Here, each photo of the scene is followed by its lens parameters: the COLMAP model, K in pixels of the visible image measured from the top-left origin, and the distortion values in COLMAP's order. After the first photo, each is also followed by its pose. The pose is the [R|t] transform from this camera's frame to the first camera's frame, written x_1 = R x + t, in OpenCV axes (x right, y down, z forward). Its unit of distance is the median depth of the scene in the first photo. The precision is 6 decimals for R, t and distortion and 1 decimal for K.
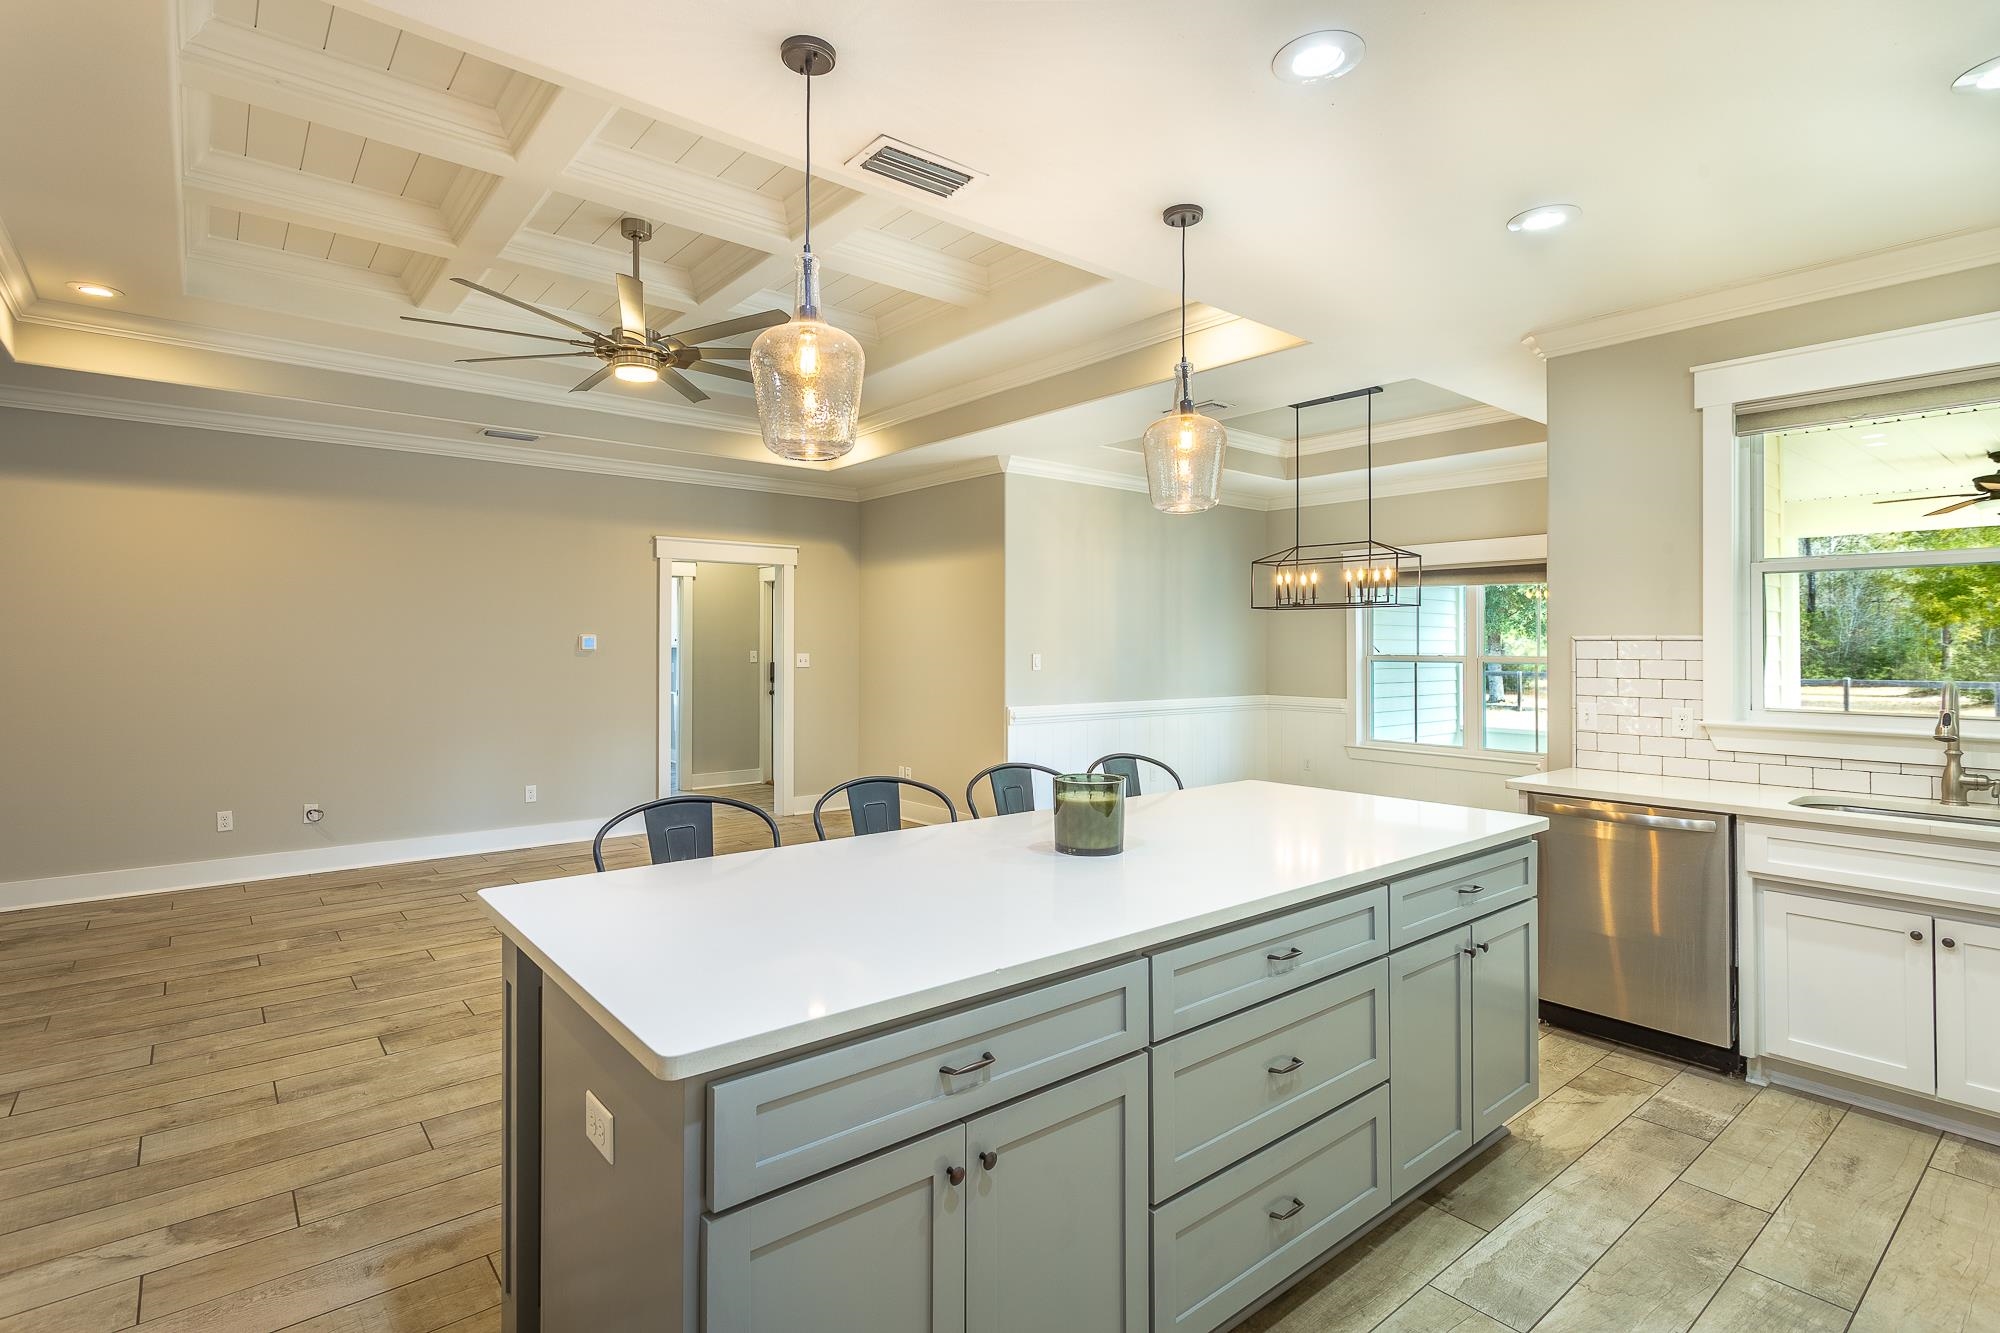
lens RADIAL K [[971.9, 0, 1006.5], [0, 971.9, 650.3], [0, 0, 1]] dist [0.004150, 0.001255]
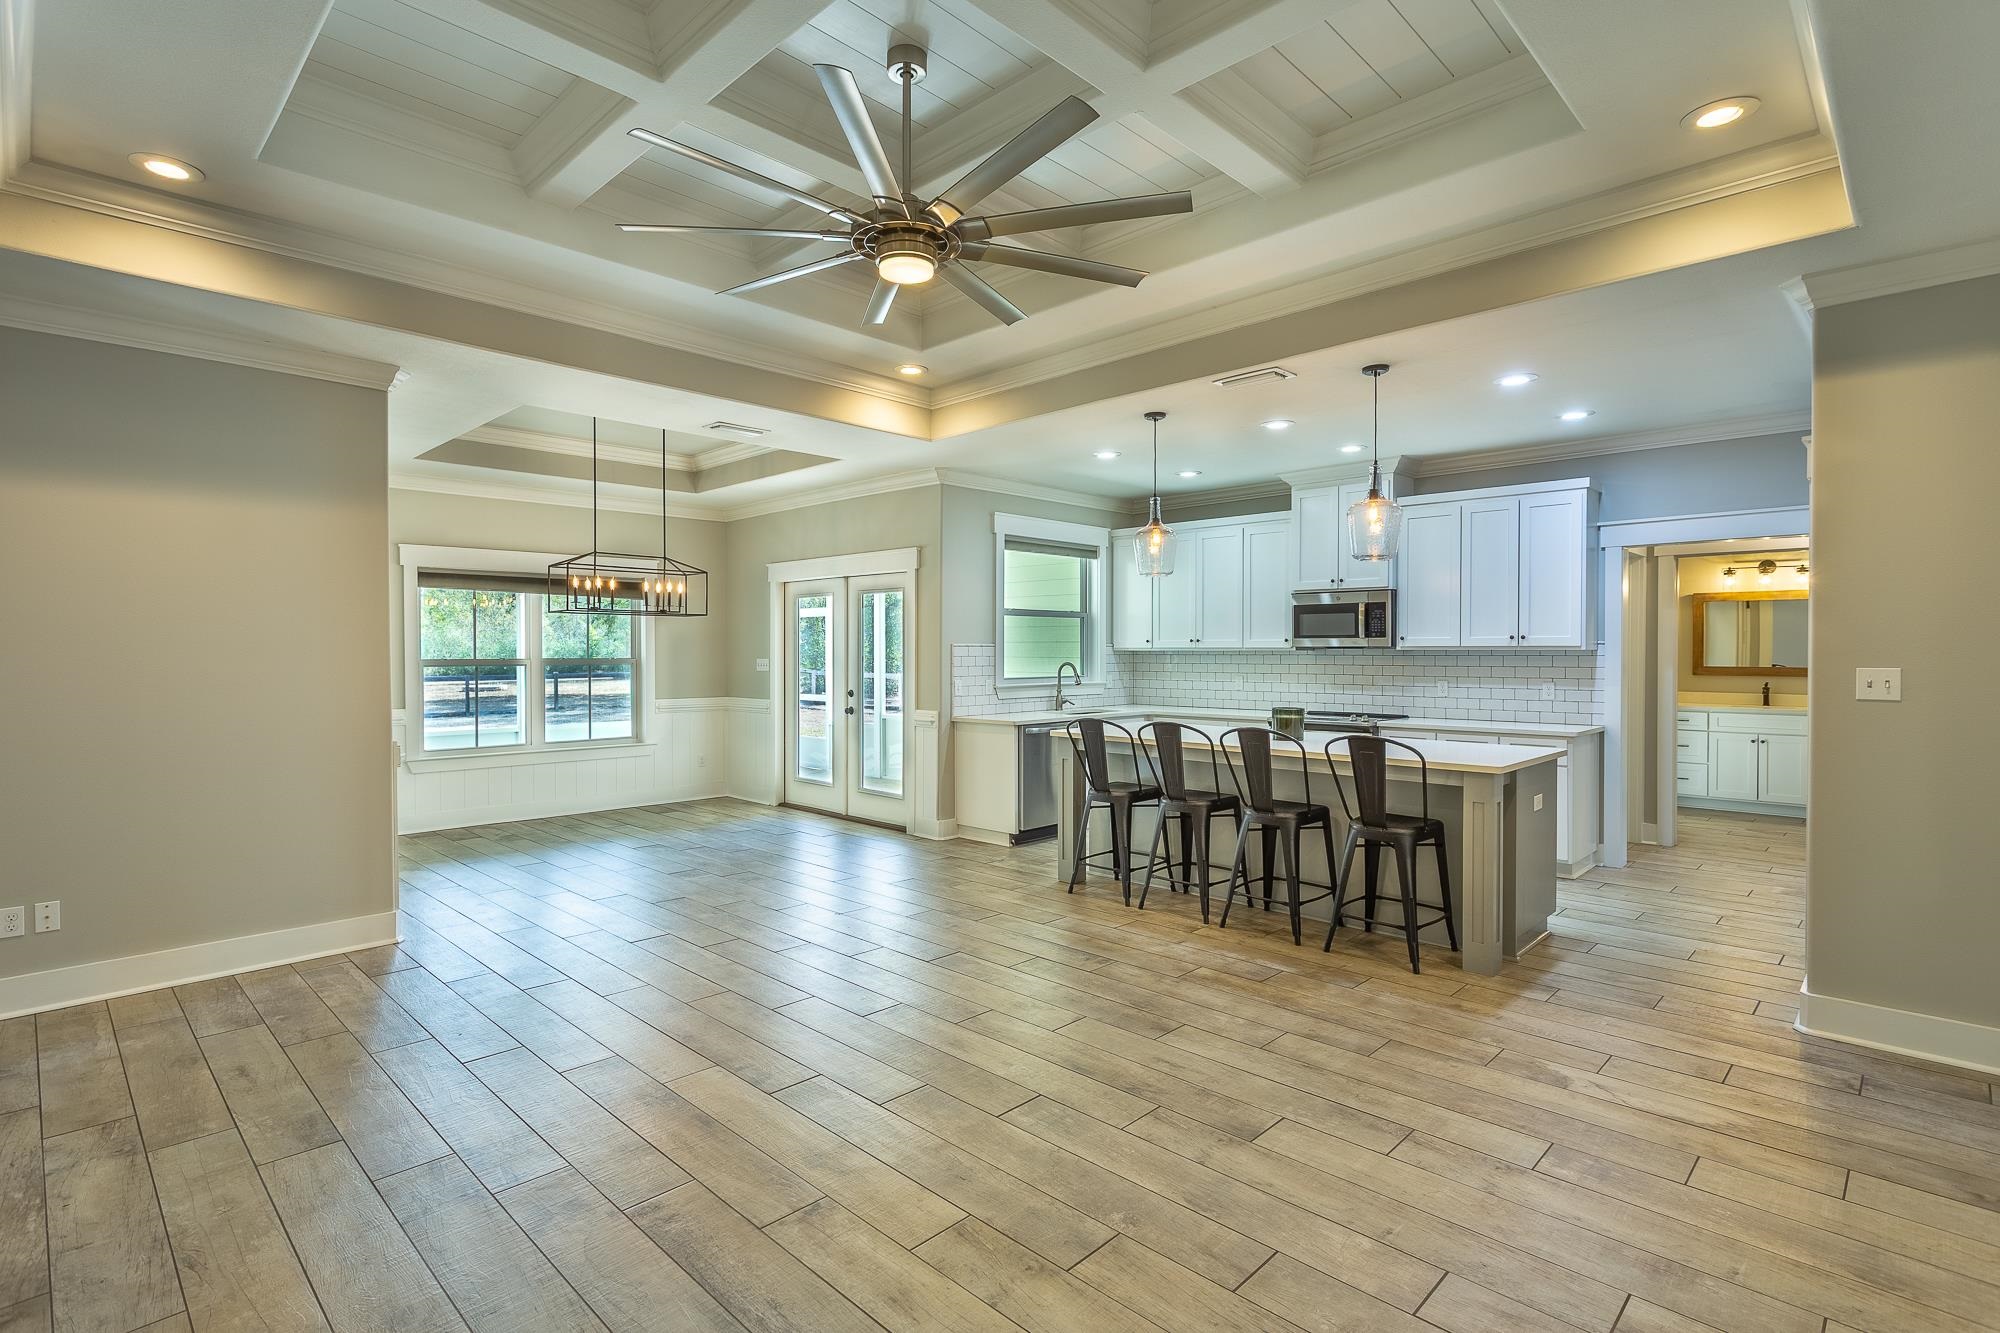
lens RADIAL K [[971.9, 0, 1005.2], [0, 971.9, 662.6], [0, 0, 1]] dist [0.004150, 0.001255]
pose [[-0.113252, -0.013048, 0.993481, -1.805829], [0.007713, 0.999872, 0.014011, -0.005288], [-0.993536, 0.009249, -0.113136, 1.654232]]
